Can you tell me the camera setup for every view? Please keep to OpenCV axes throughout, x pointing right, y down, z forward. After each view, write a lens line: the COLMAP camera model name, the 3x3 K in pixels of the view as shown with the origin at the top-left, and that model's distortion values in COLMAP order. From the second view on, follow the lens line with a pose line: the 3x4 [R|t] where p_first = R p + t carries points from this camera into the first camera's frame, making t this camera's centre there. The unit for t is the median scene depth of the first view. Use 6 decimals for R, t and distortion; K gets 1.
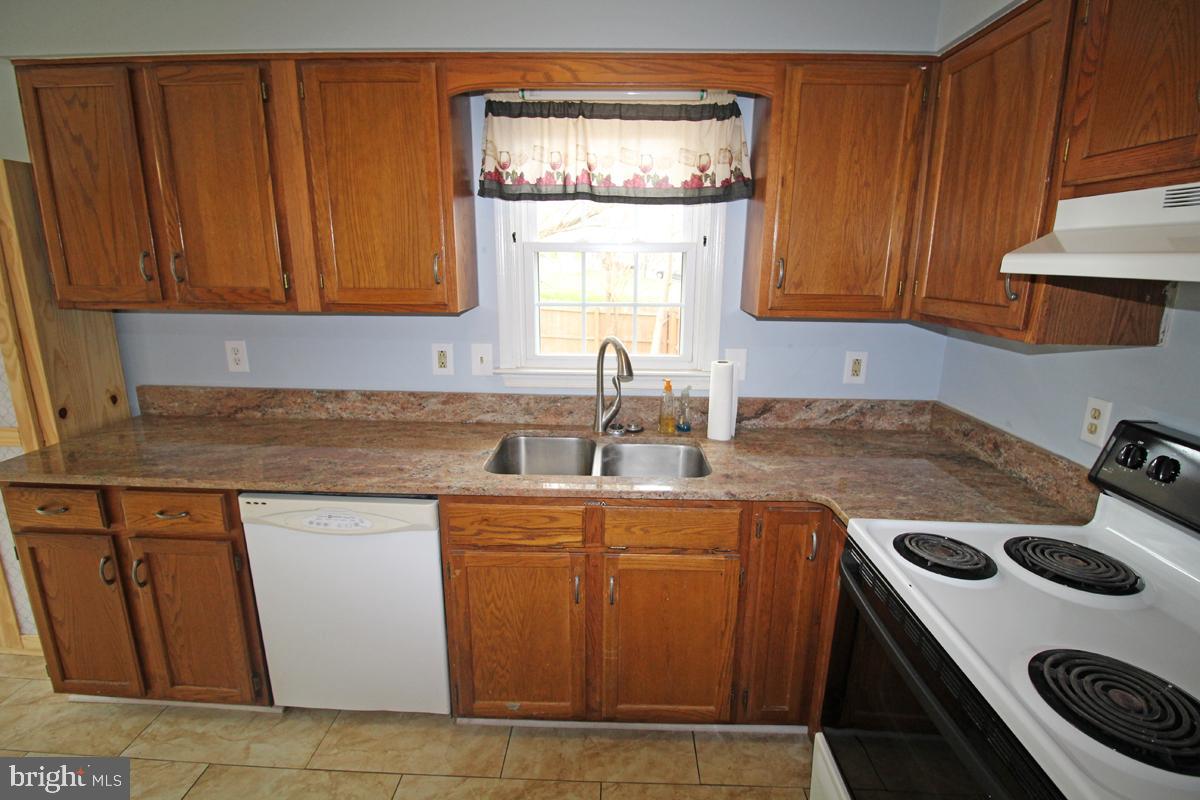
lens RADIAL K [[556.1, 0, 605.5], [0, 556.1, 391.3], [0, 0, 1]] dist [-0.003635, -0.010607]
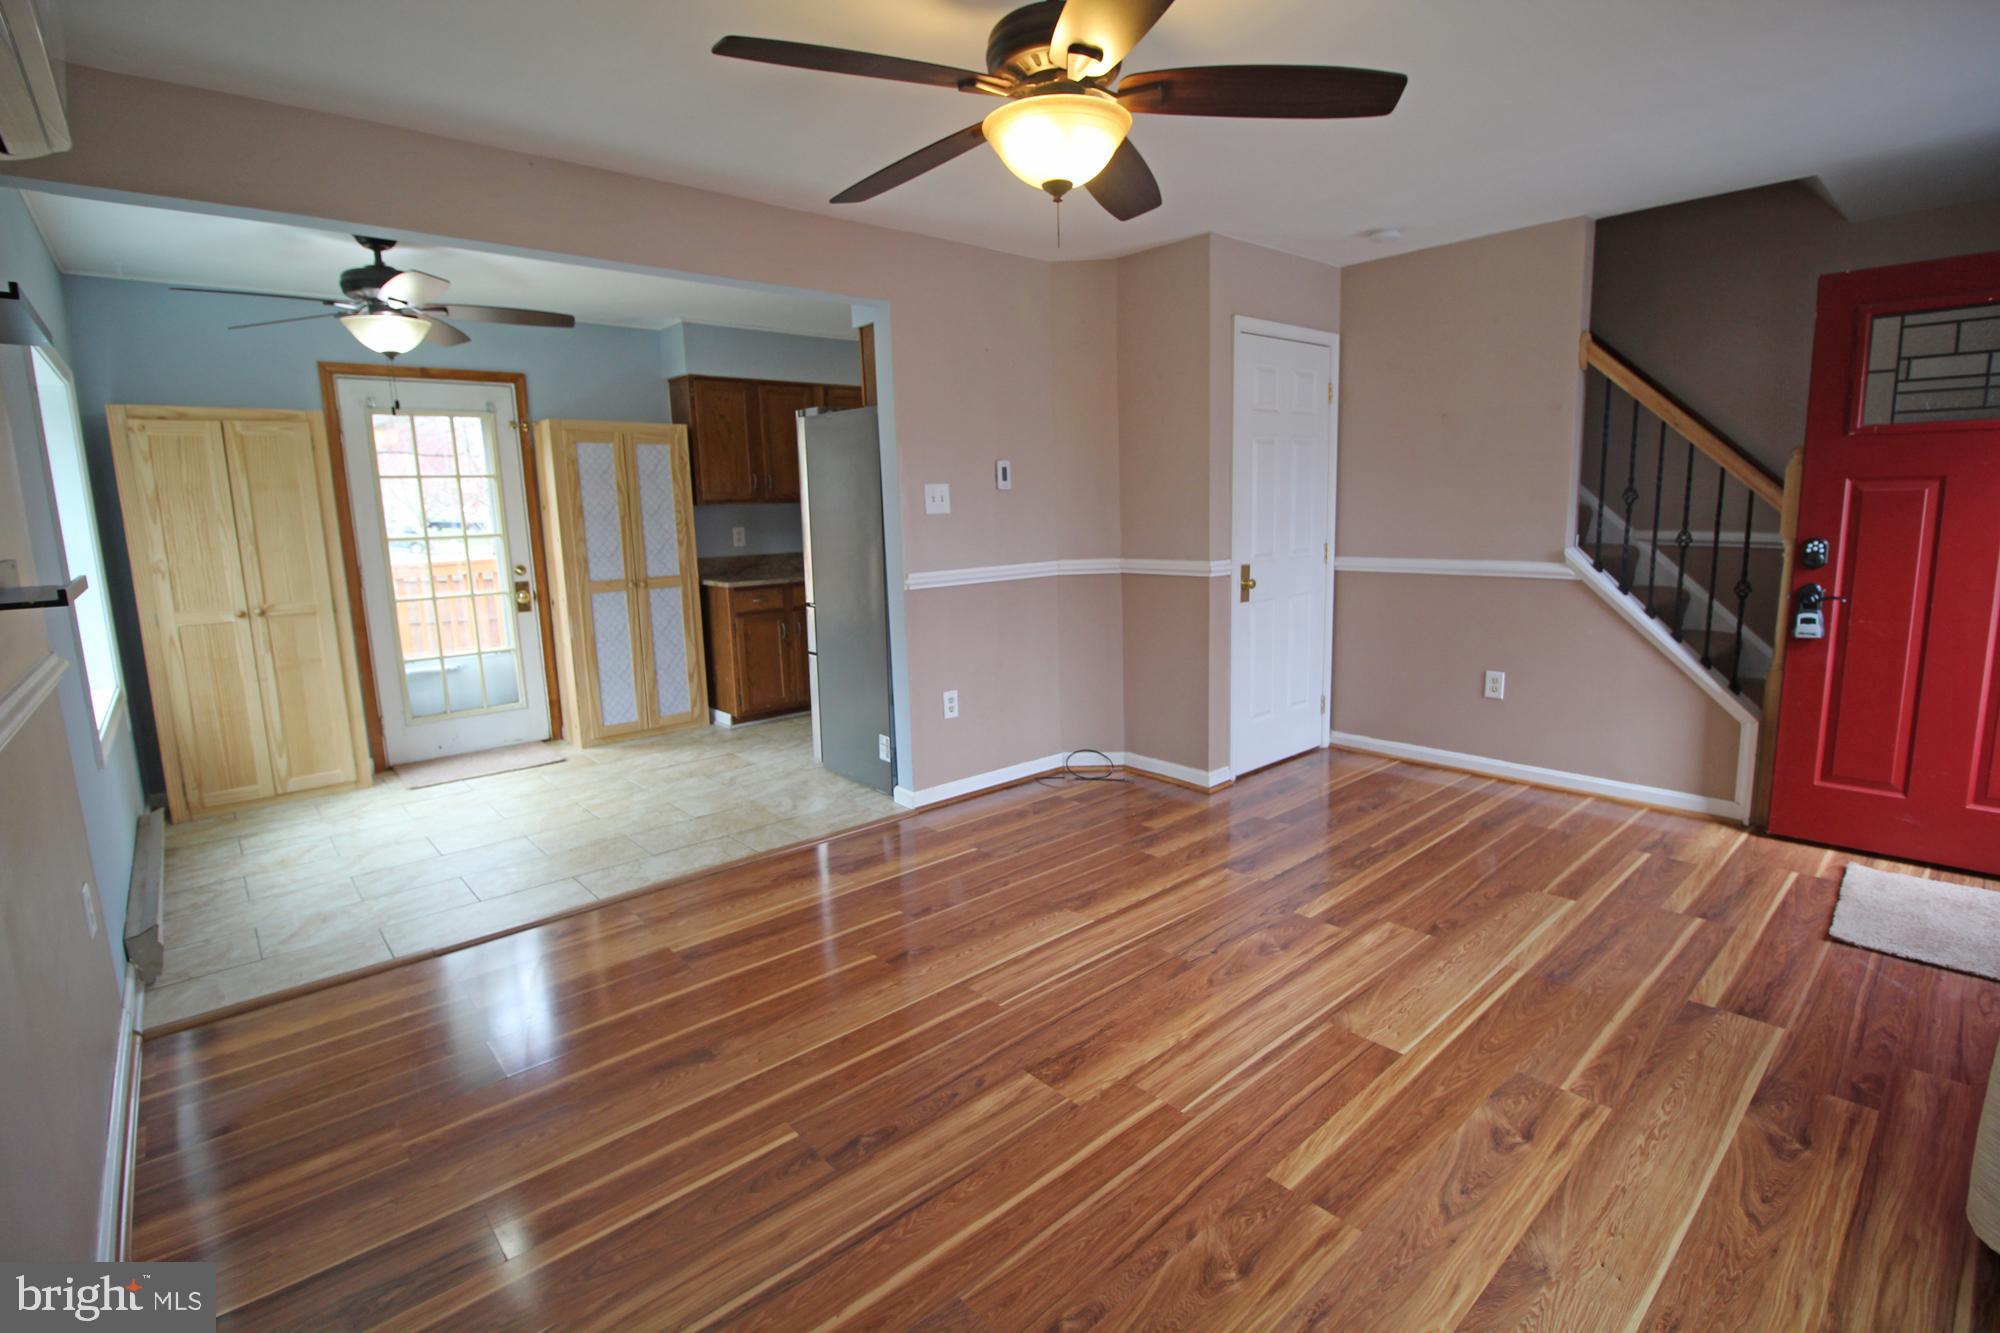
lens RADIAL K [[926.8, 0, 1008.5], [0, 926.8, 651.9], [0, 0, 1]] dist [-0.003635, -0.010607]
pose [[0.725792, -0.141219, 0.673263, -2.398677], [0.190745, 0.981640, 0.000275, 0.518084], [-0.660940, 0.128222, 0.739403, -1.874391]]
